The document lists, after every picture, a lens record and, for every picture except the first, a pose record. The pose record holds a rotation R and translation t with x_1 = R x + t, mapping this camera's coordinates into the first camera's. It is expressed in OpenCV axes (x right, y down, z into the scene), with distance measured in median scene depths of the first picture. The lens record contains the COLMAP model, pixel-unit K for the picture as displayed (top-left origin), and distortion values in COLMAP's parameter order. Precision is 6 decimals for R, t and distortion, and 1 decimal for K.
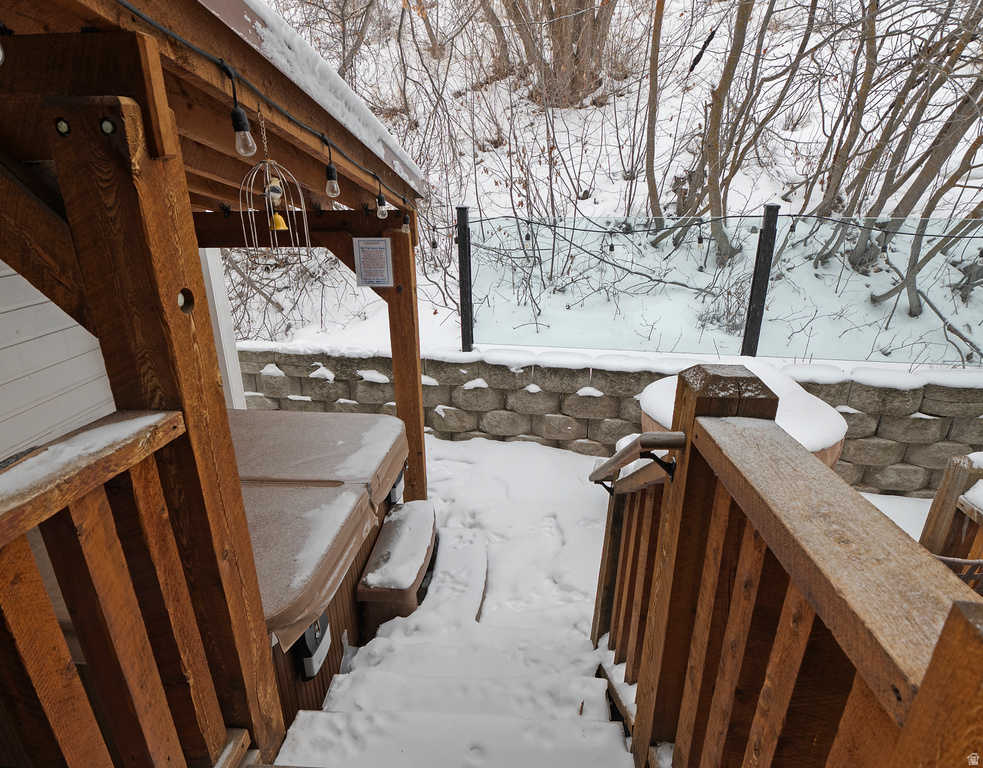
lens RADIAL K [[532.7, 0, 499.1], [0, 532.7, 389.2], [0, 0, 1]] dist [-0.011120, -0.010637]
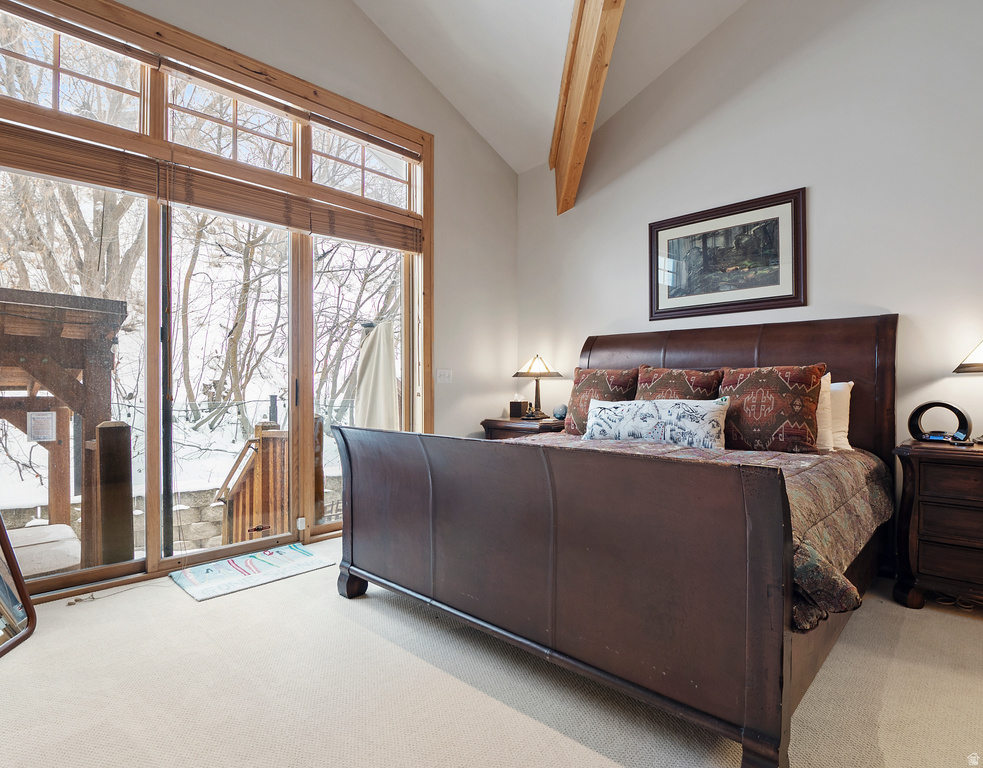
lens RADIAL K [[532.7, 0, 499.7], [0, 532.7, 386.4], [0, 0, 1]] dist [-0.011120, -0.010637]
pose [[0.657812, 0.013651, 0.753059, -0.284917], [0.270370, 0.928916, -0.253013, 0.235630], [-0.702982, 0.370040, 0.607361, -0.548060]]
